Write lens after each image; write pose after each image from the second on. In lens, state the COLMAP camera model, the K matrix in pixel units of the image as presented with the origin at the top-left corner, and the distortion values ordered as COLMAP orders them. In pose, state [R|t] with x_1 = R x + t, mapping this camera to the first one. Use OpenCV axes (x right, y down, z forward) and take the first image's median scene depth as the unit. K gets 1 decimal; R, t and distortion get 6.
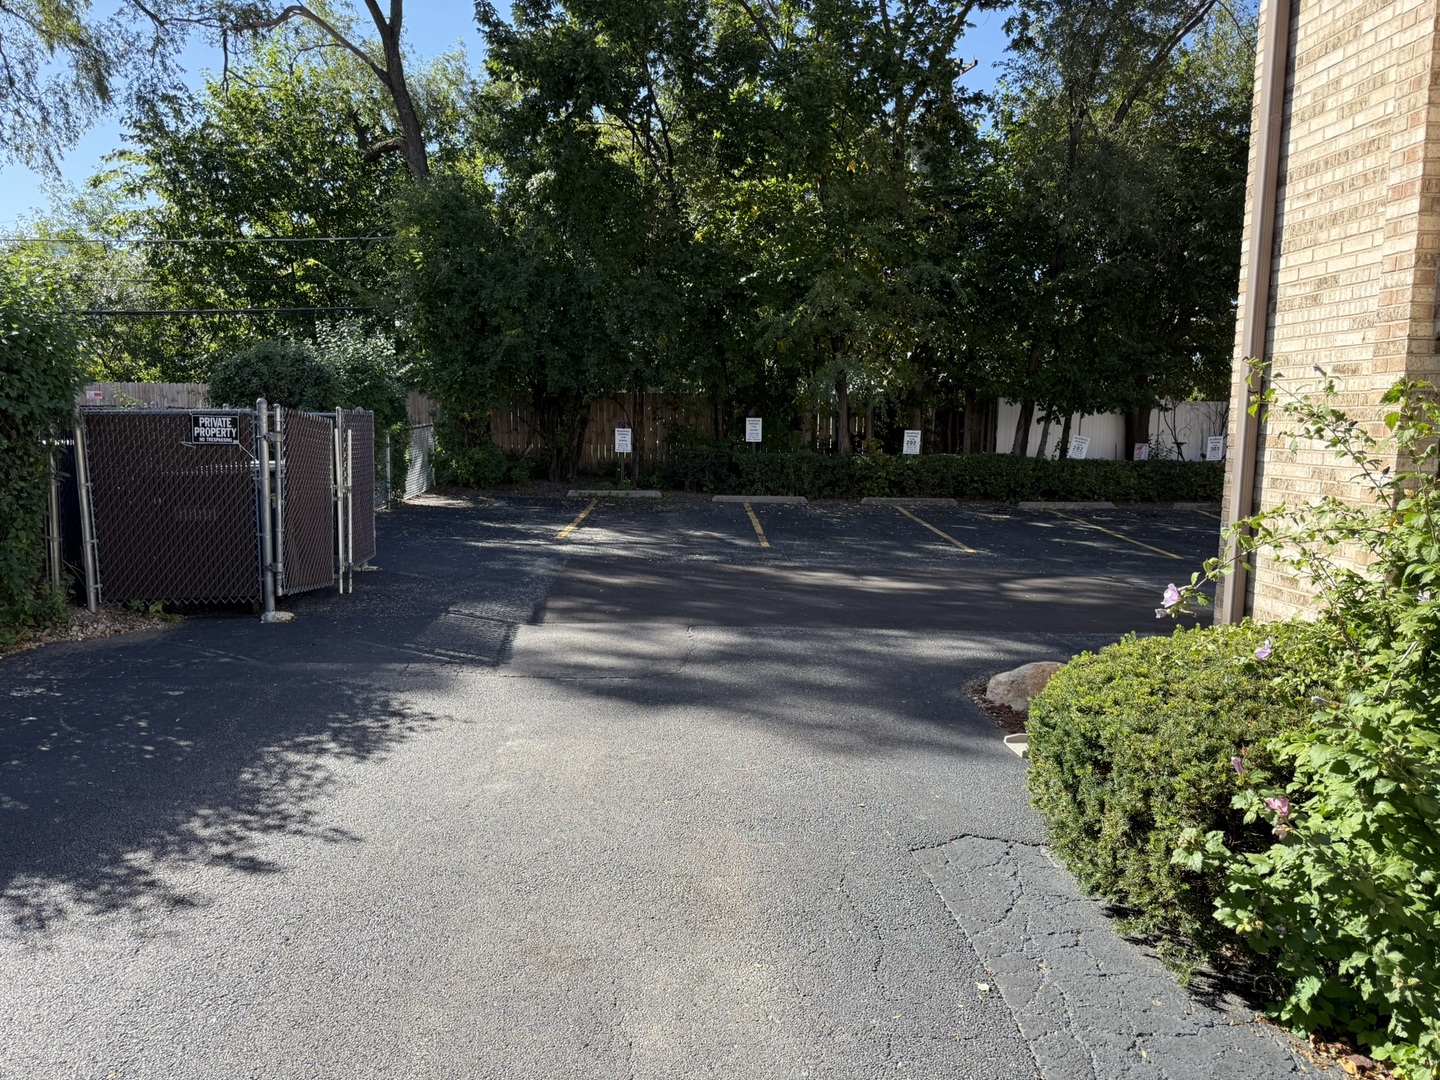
lens RADIAL K [[1010.1, 0, 720.8], [0, 1010.1, 537.6], [0, 0, 1]] dist [0.002638, 0.000173]
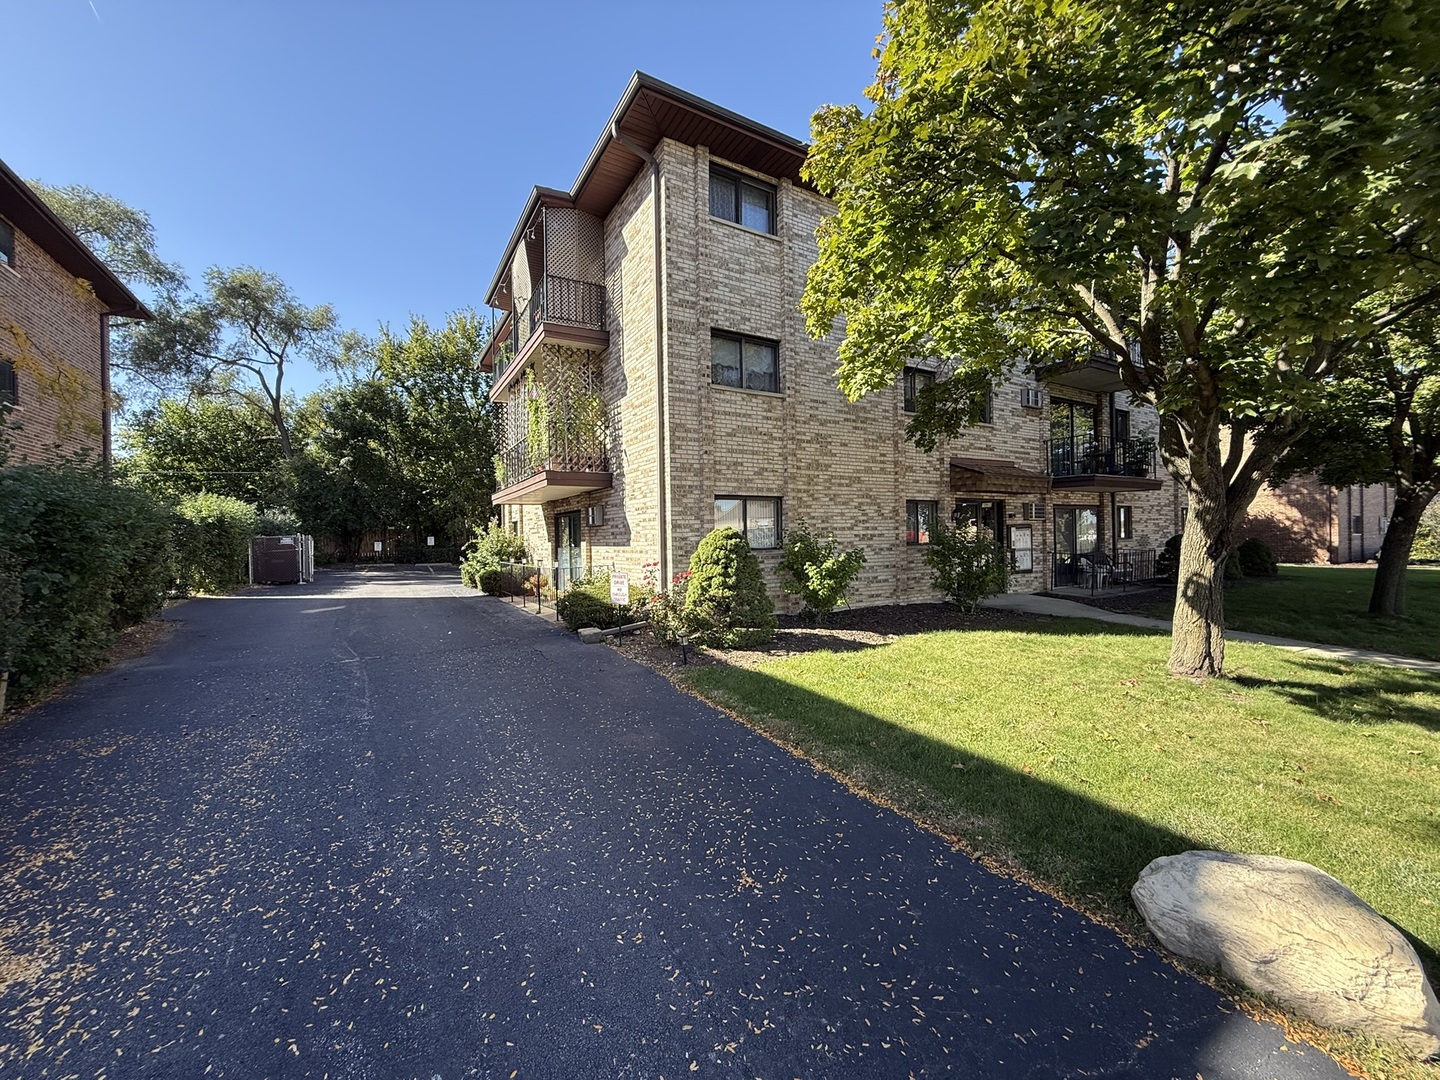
lens RADIAL K [[573.1, 0, 724.3], [0, 573.1, 537.8], [0, 0, 1]] dist [0.000387, 0.000002]
pose [[0.872592, -0.042309, 0.486615, -0.035017], [0.099048, 0.990871, -0.091458, 0.129332], [-0.478303, 0.128004, 0.868816, -0.902897]]
